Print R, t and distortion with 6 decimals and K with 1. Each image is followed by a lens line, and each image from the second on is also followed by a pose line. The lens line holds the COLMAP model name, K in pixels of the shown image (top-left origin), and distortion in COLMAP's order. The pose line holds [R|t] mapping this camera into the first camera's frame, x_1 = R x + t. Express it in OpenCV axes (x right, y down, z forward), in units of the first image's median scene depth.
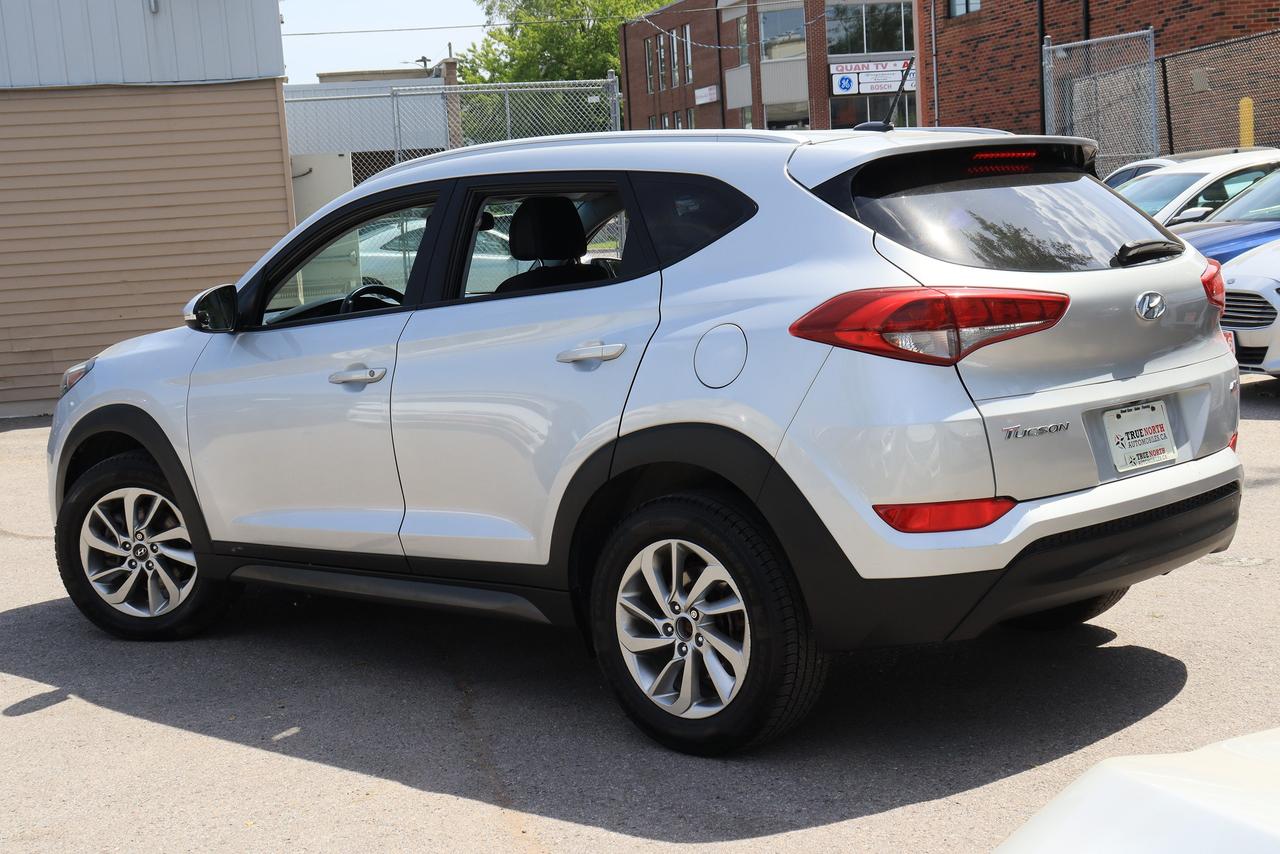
lens RADIAL K [[1766.4, 0, 640.0], [0, 1766.4, 427.0], [0, 0, 1]] dist [0.034133, 0.066174]
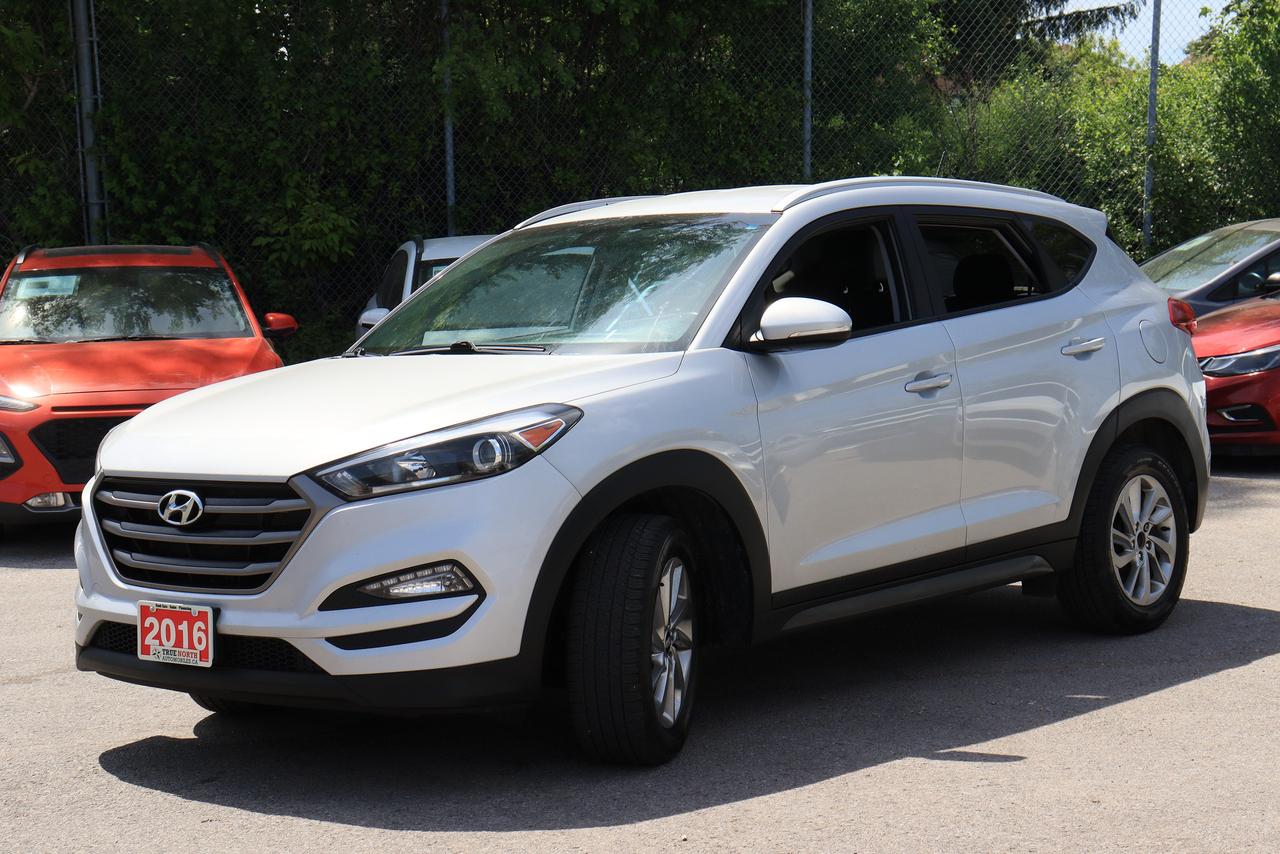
lens RADIAL K [[2172.1, 0, 640.0], [0, 2172.1, 427.0], [0, 0, 1]] dist [0.143454, 0.080380]
pose [[-0.024101, -0.000348, 0.999709, -1.336653], [0.143617, 0.989626, 0.003806, -0.030287], [-0.989340, 0.143667, -0.023801, 1.115701]]
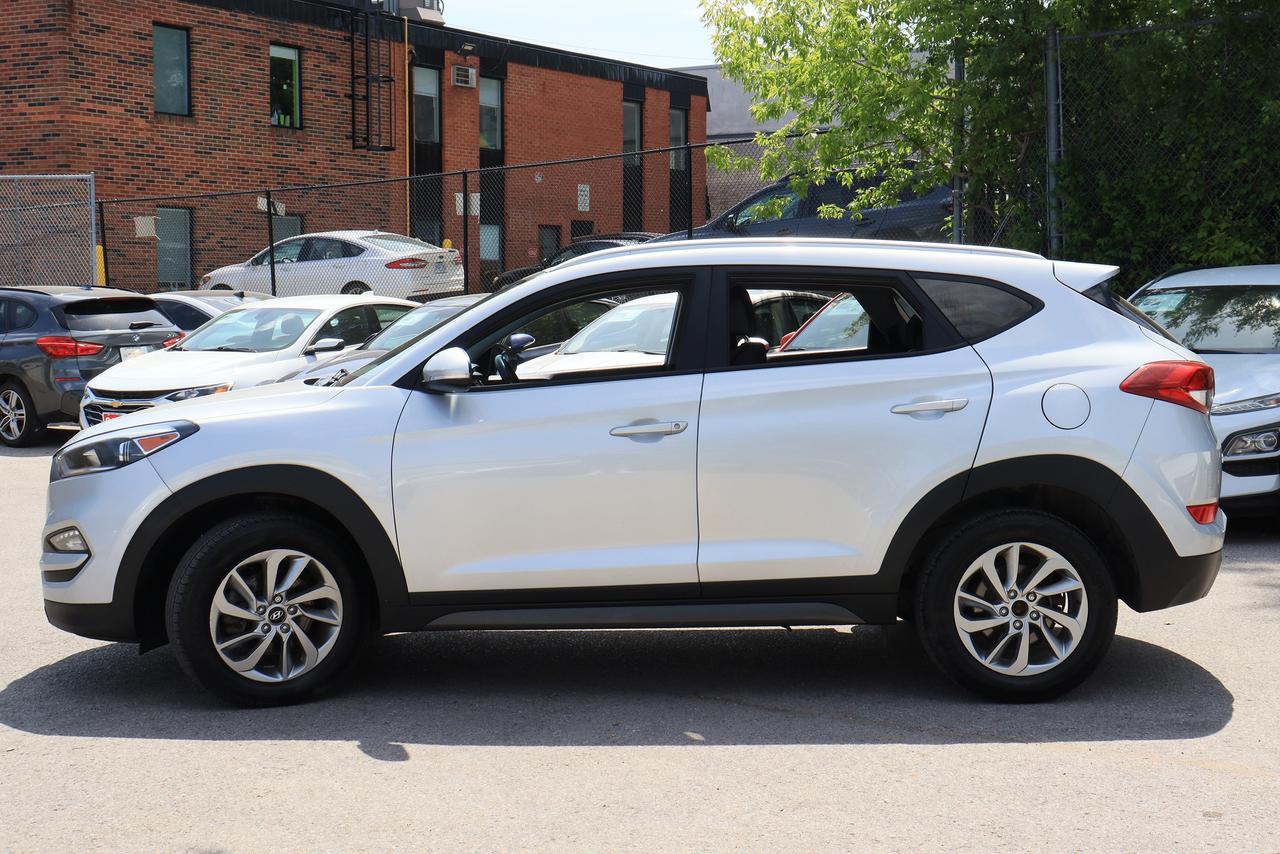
lens RADIAL K [[1766.4, 0, 640.0], [0, 1766.4, 427.0], [0, 0, 1]] dist [0.034133, 0.066174]
pose [[0.732773, 0.014232, 0.680324, -0.872086], [0.036934, 0.997476, -0.060648, 0.036450], [-0.679470, 0.069568, 0.730398, 0.155632]]
